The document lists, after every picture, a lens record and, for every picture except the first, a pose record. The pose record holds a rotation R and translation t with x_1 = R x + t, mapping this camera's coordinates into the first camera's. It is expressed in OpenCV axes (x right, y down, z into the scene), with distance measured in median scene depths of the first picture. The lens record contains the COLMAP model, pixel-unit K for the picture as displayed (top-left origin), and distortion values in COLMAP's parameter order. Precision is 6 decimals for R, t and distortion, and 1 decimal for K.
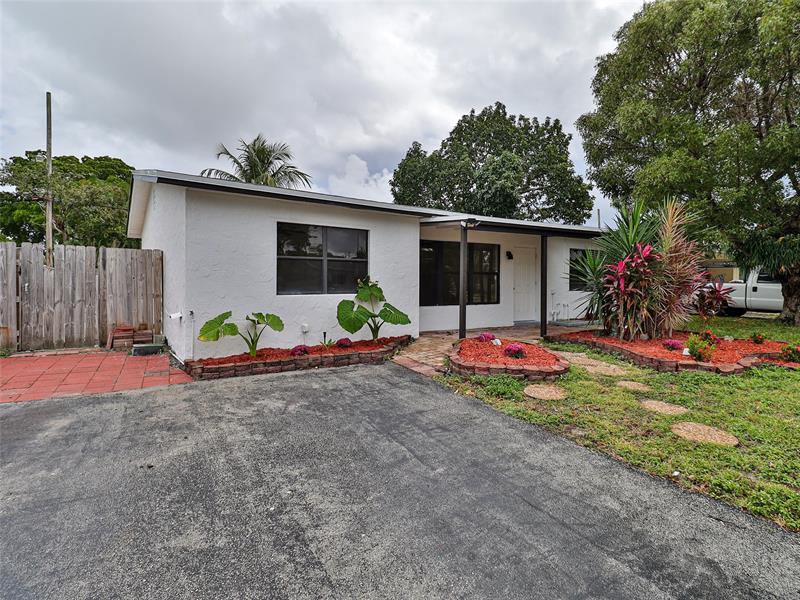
lens RADIAL K [[417.9, 0, 407.5], [0, 417.9, 283.4], [0, 0, 1]] dist [0.010062, -0.014074]
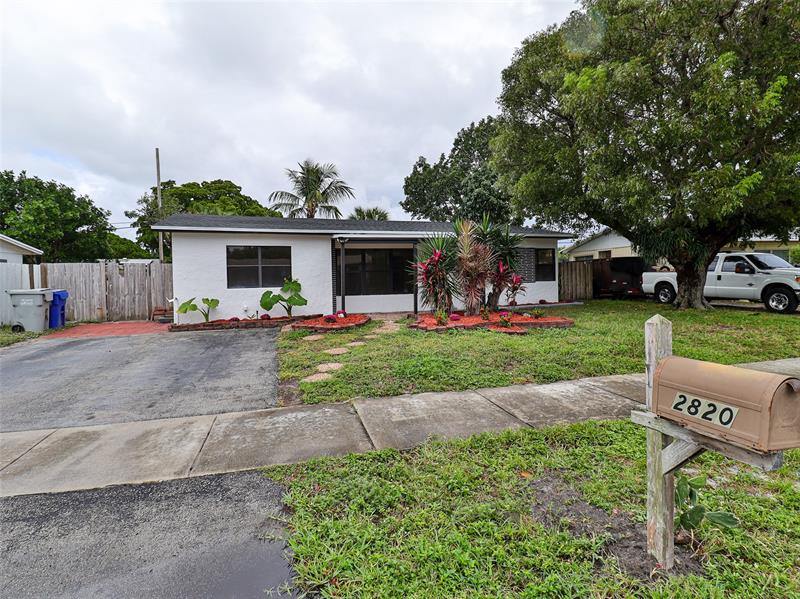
lens RADIAL K [[425.4, 0, 400.5], [0, 425.4, 284.3], [0, 0, 1]] dist [0.007515, -0.013516]
pose [[0.965967, -0.019558, -0.257924, 0.726231], [0.022092, 0.999732, 0.006929, 0.012037], [0.257719, -0.012392, 0.966140, -0.439579]]
